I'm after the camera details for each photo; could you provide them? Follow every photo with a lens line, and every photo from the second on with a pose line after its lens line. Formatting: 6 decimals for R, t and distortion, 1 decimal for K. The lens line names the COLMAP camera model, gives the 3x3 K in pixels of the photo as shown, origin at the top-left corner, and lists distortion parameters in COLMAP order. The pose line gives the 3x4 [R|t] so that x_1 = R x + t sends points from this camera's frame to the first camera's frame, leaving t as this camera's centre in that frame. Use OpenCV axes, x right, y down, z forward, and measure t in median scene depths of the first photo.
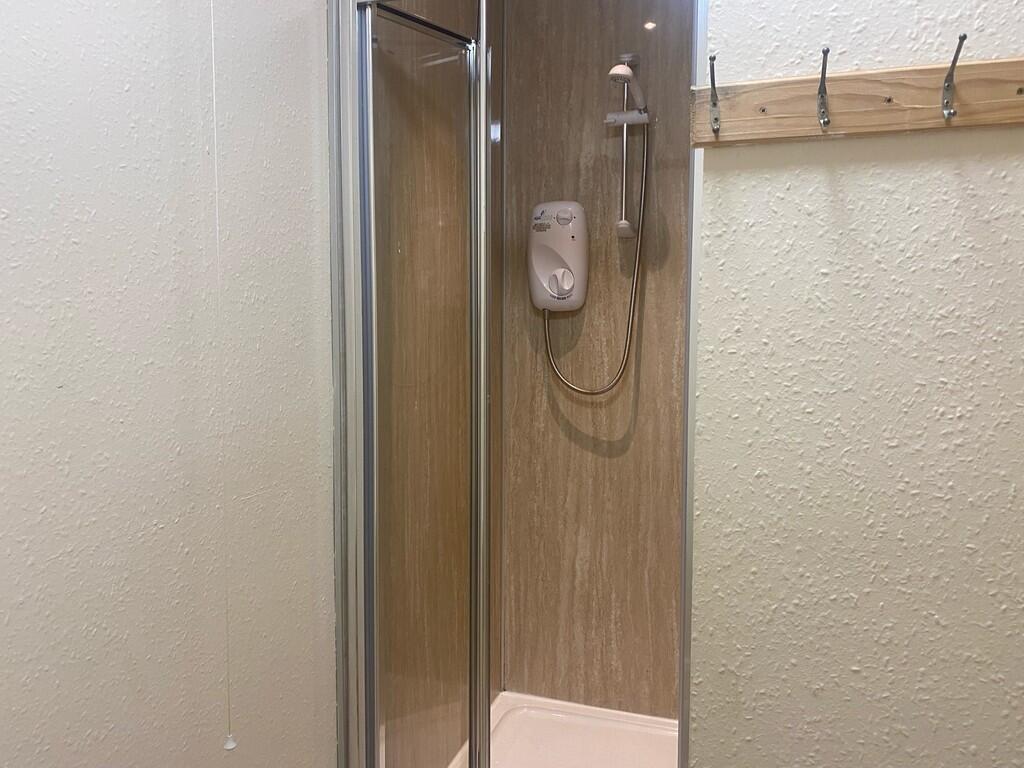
lens RADIAL K [[781.4, 0, 511.4], [0, 781.4, 361.4], [0, 0, 1]] dist [-0.005057, -0.010921]
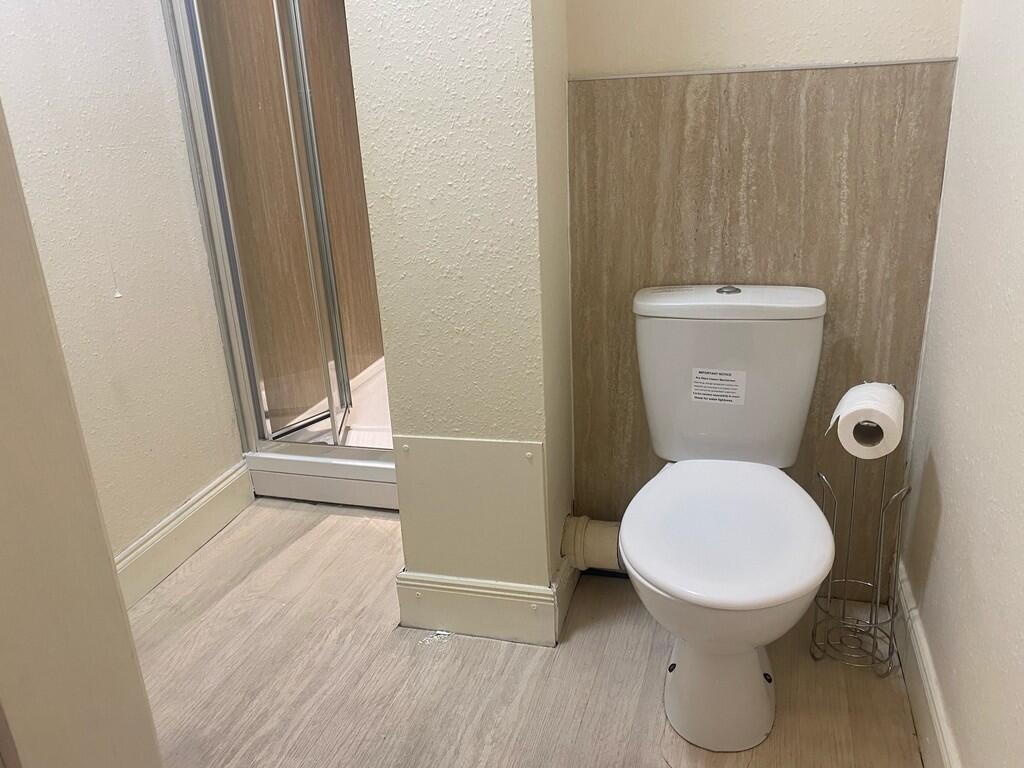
lens RADIAL K [[781.4, 0, 518.9], [0, 781.4, 389.0], [0, 0, 1]] dist [-0.005057, -0.010921]
pose [[0.998128, -0.057827, 0.019908, 0.445076], [0.049876, 0.958050, 0.282227, 0.292726], [-0.035394, -0.280705, 0.959141, -0.653890]]
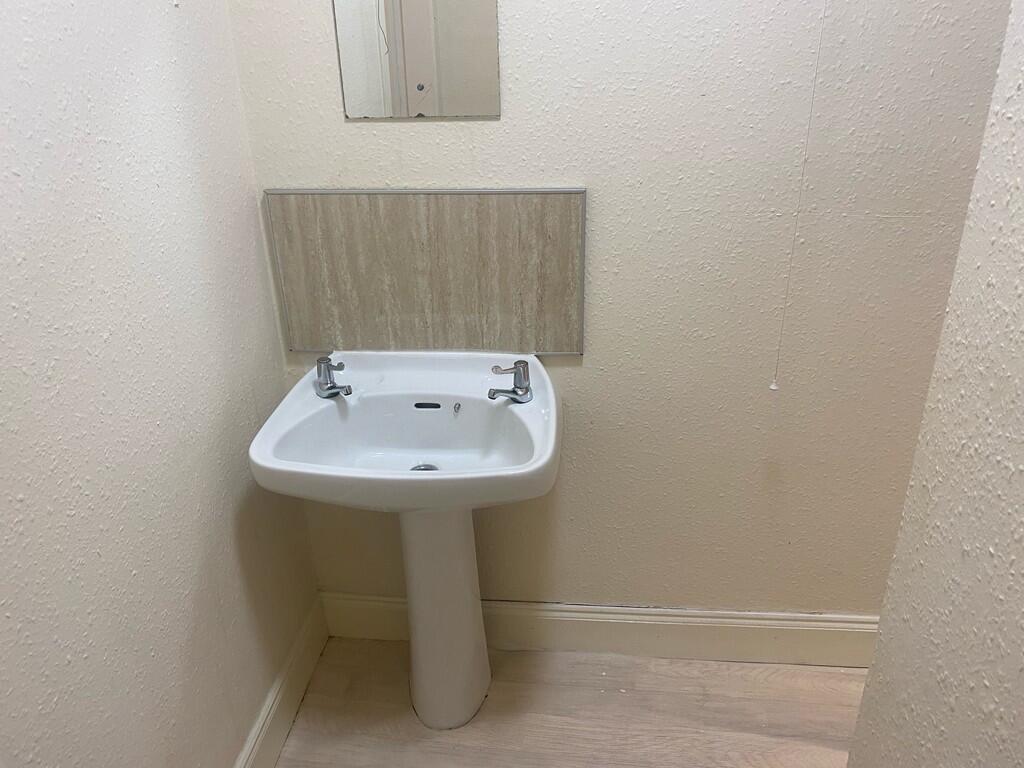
lens RADIAL K [[781.4, 0, 502.7], [0, 781.4, 369.8], [0, 0, 1]] dist [-0.005057, -0.010921]
pose [[0.197138, 0.396537, -0.896602, 0.811291], [-0.038350, 0.916968, 0.397113, -0.058286], [0.979625, -0.043902, 0.195976, 0.300628]]
